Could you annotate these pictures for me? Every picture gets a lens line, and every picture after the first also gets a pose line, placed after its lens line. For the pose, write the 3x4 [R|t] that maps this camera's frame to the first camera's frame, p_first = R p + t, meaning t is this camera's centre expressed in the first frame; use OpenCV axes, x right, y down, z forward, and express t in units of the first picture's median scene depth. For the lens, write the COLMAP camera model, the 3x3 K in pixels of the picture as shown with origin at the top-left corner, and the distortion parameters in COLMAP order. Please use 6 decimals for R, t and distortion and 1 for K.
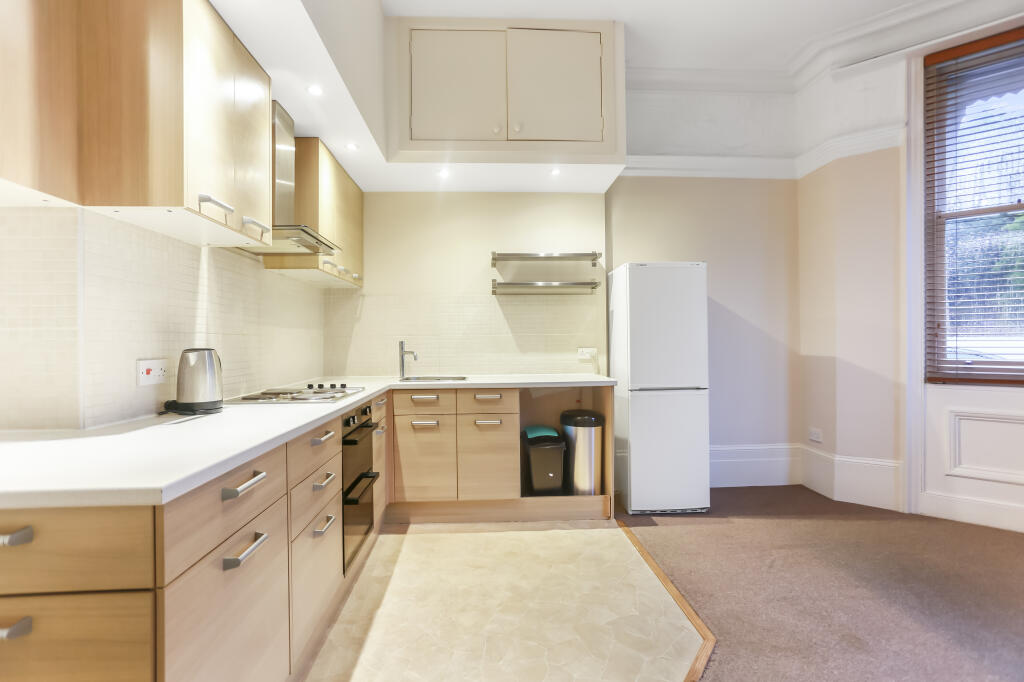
lens RADIAL K [[503.4, 0, 512.0], [0, 503.4, 341.0], [0, 0, 1]] dist [-0.048184, 0.027741]
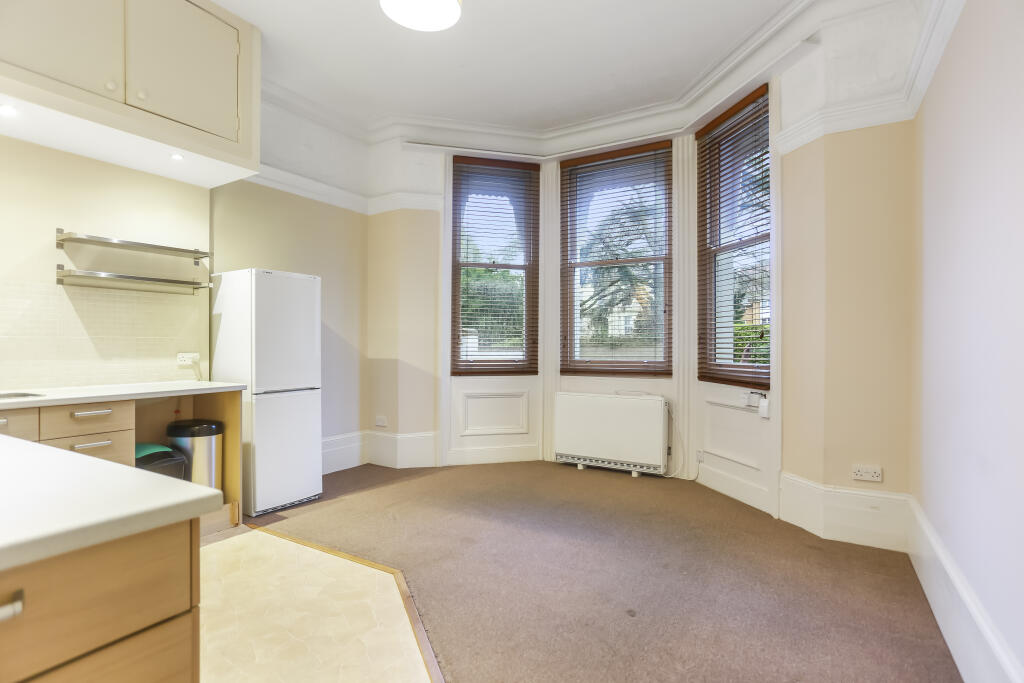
lens RADIAL K [[516.0, 0, 508.2], [0, 516.0, 346.8], [0, 0, 1]] dist [-0.050652, 0.028841]
pose [[0.564310, 0.006317, 0.825539, -0.328213], [-0.006003, 0.999976, -0.003548, 0.002968], [-0.825541, -0.002954, 0.564334, -0.006782]]
